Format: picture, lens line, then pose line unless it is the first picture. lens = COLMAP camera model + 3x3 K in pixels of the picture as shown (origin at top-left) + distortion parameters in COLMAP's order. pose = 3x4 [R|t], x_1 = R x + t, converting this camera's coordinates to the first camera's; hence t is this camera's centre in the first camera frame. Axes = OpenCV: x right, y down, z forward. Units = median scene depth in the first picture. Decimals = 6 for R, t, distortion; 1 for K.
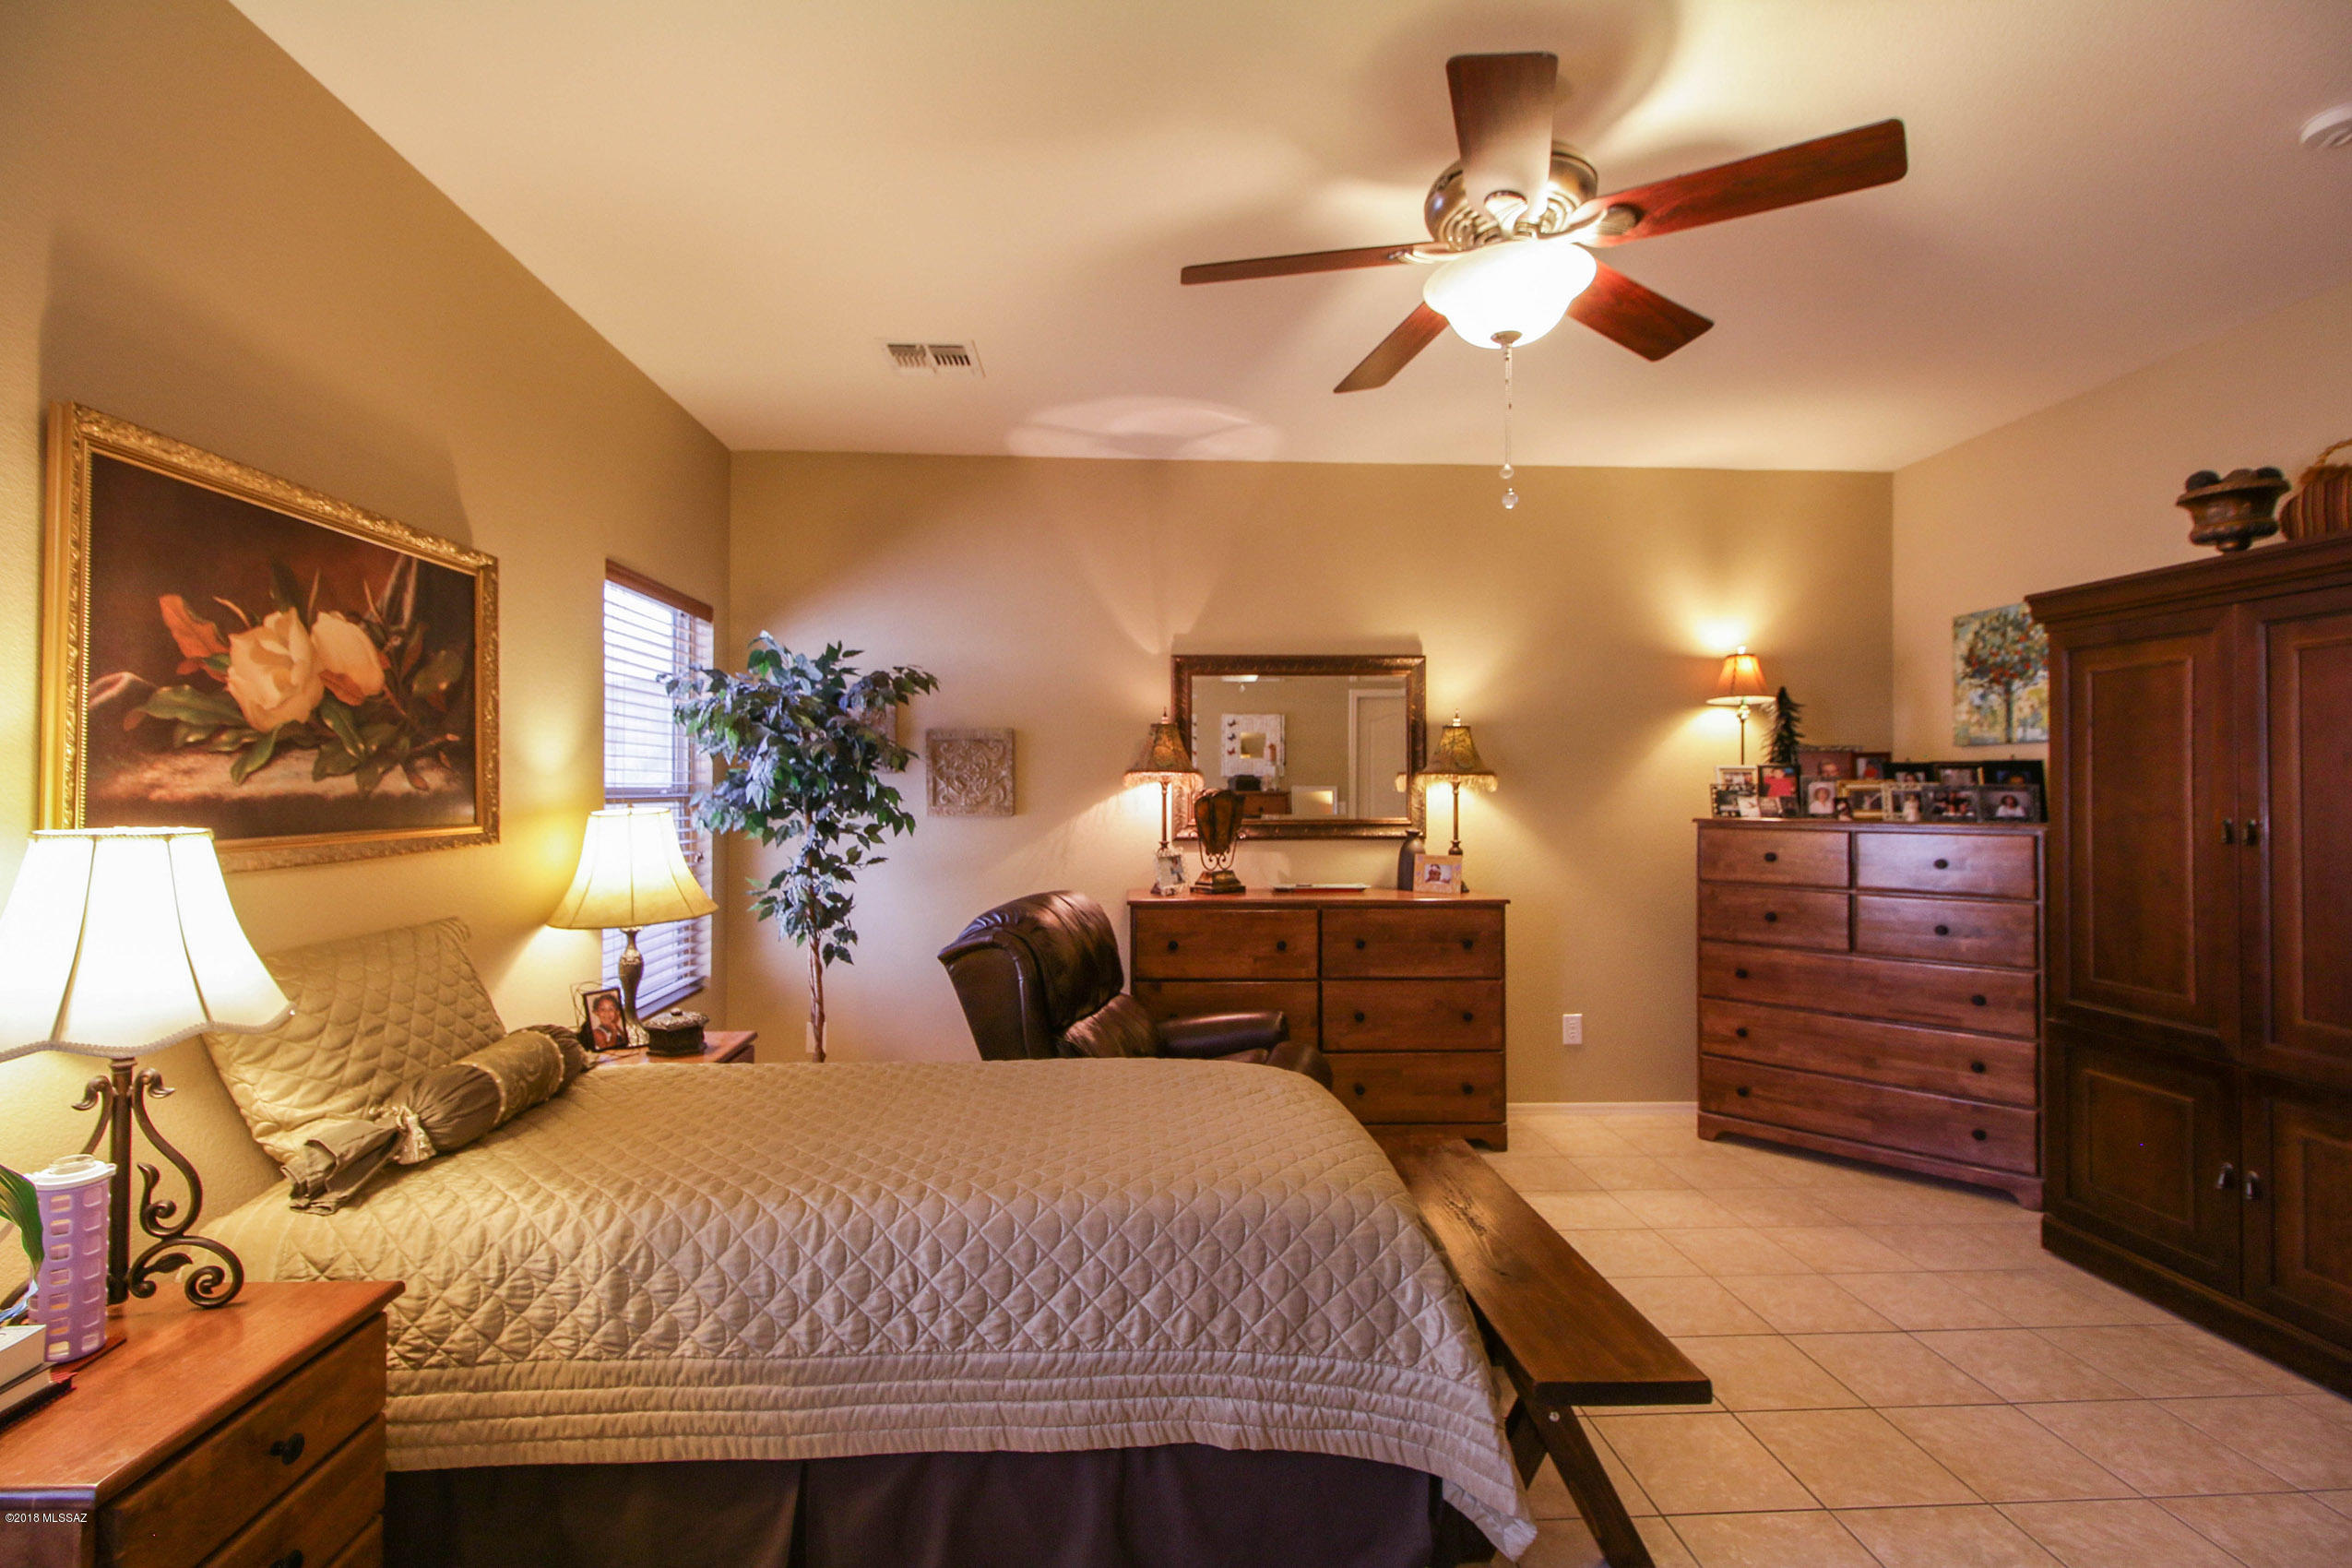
lens RADIAL K [[1072.7, 0, 1176.0], [0, 1072.7, 773.6], [0, 0, 1]] dist [0.017547, -0.008574]
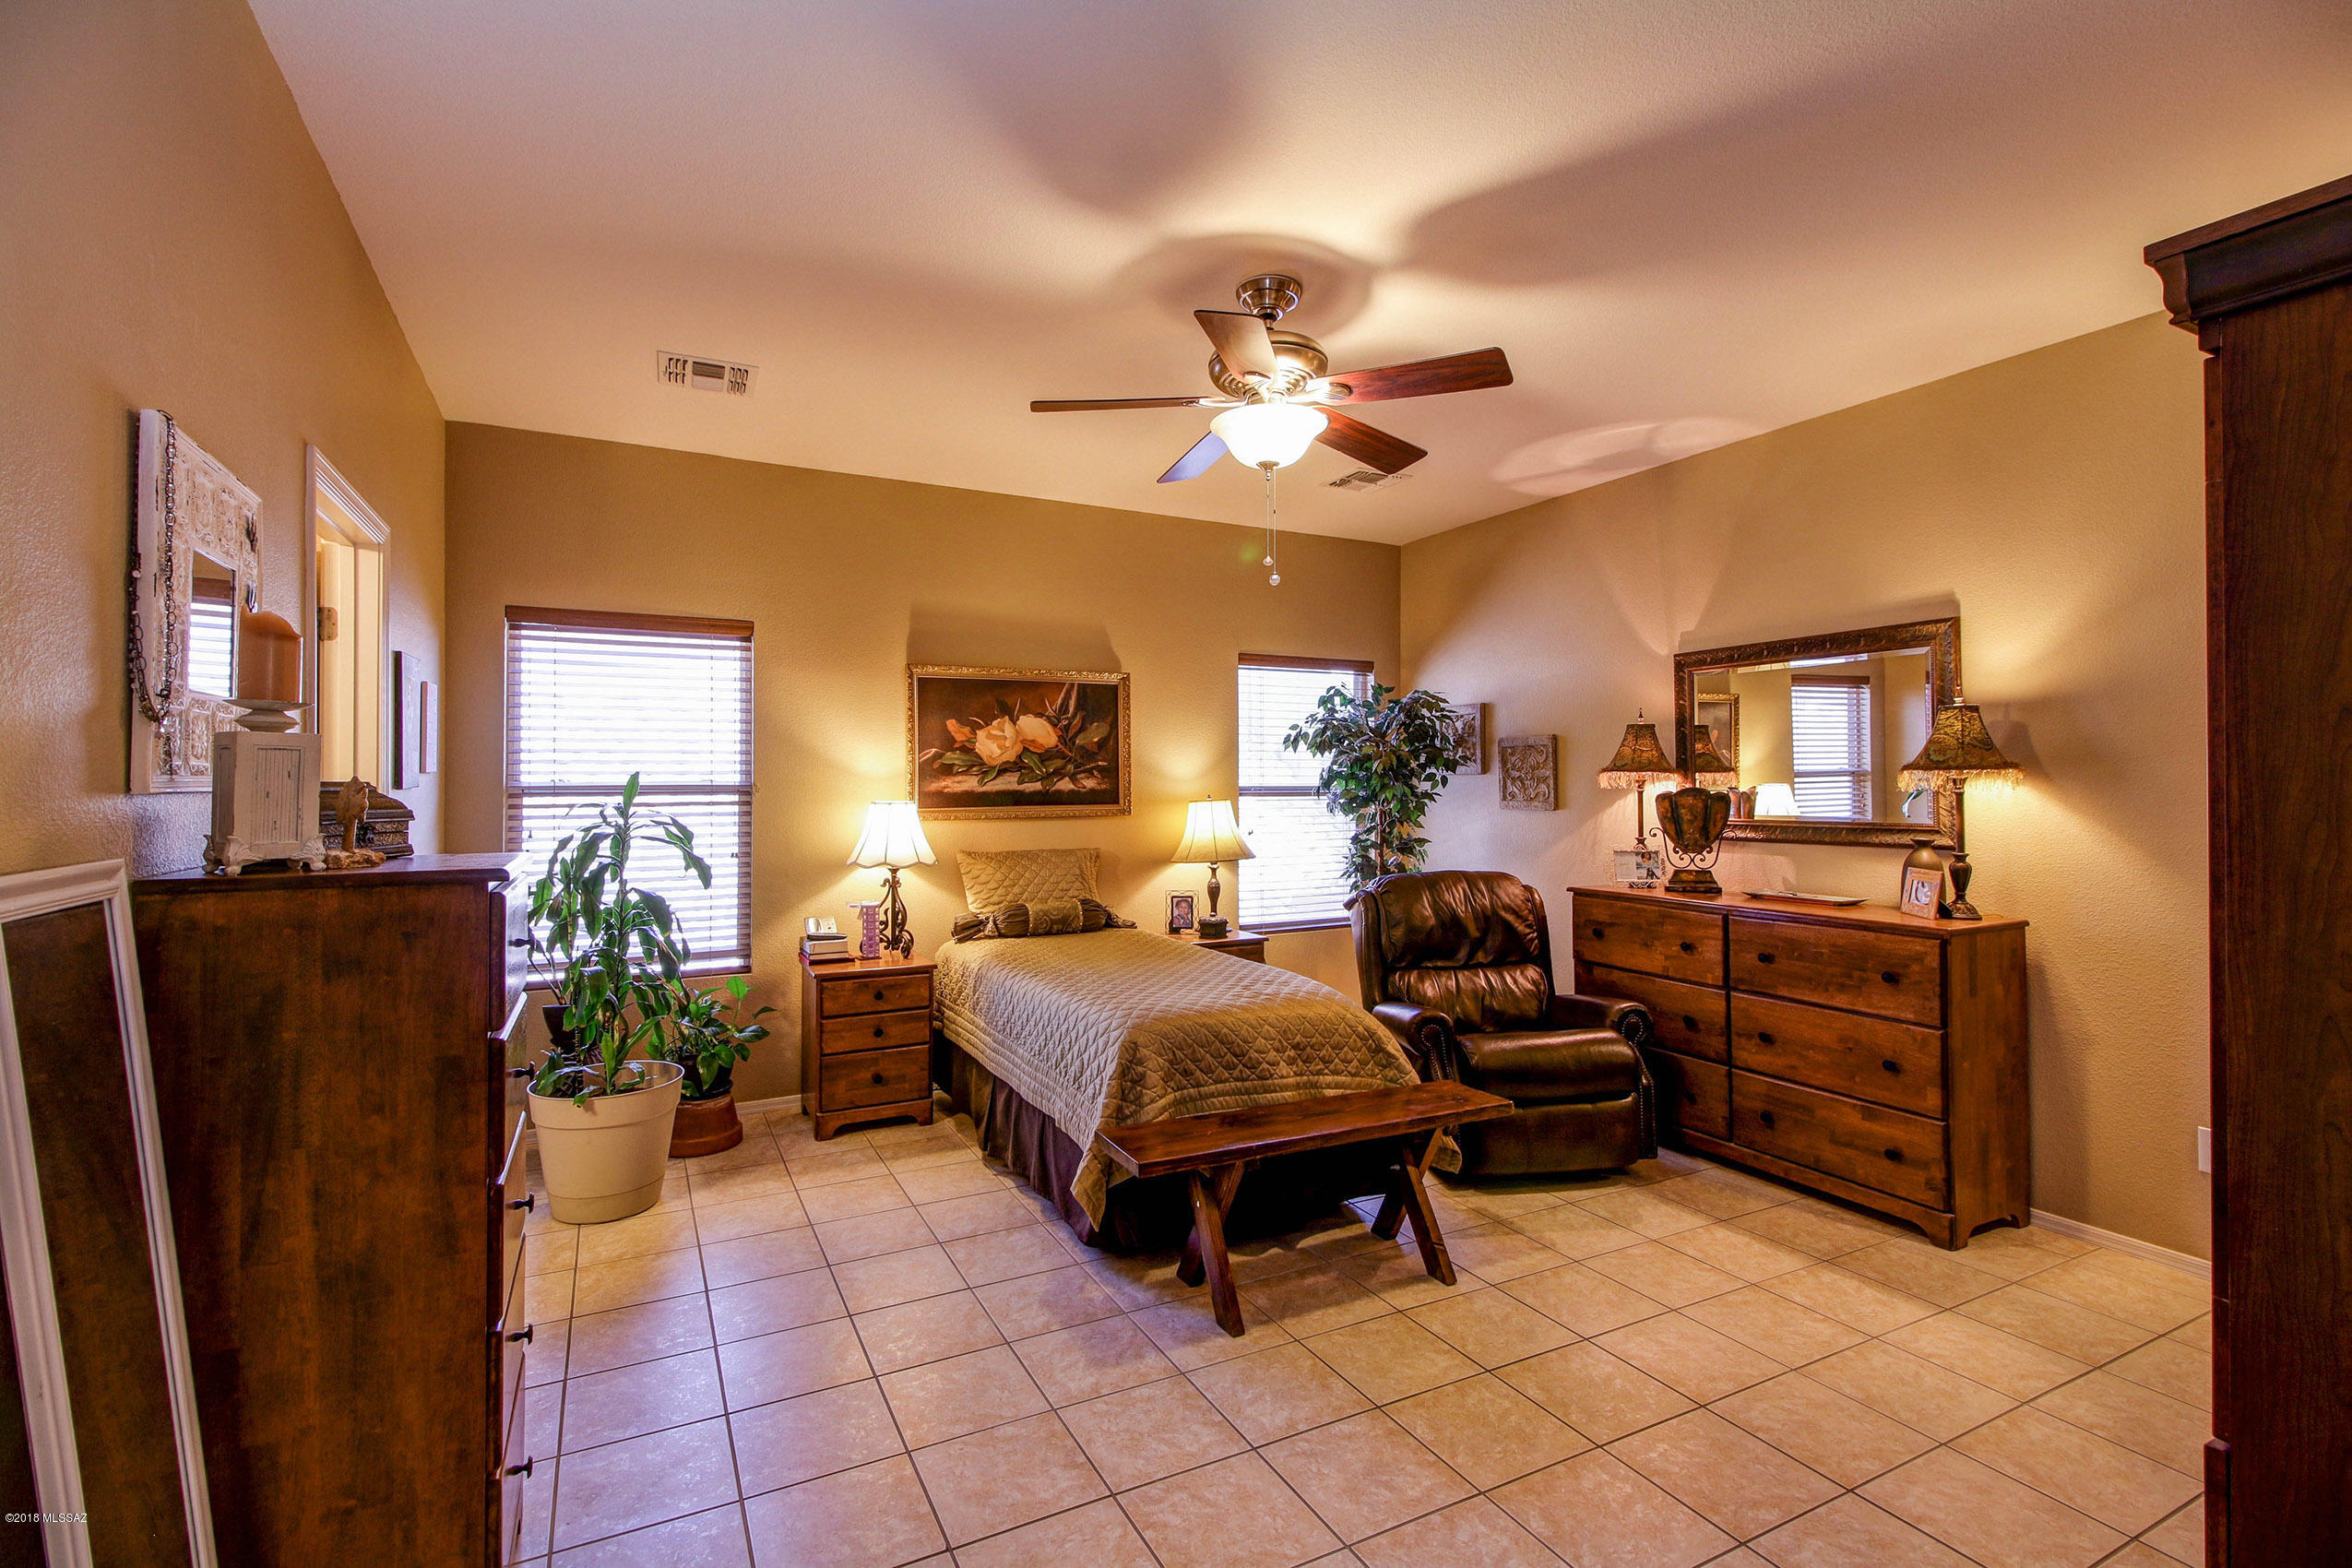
lens RADIAL K [[1072.7, 0, 1178.7], [0, 1072.7, 783.0], [0, 0, 1]] dist [0.017547, -0.008574]
pose [[0.406082, -0.002402, -0.913833, 1.037040], [0.014803, 0.999883, 0.003950, -0.000949], [0.913717, -0.015132, 0.406070, 0.224245]]
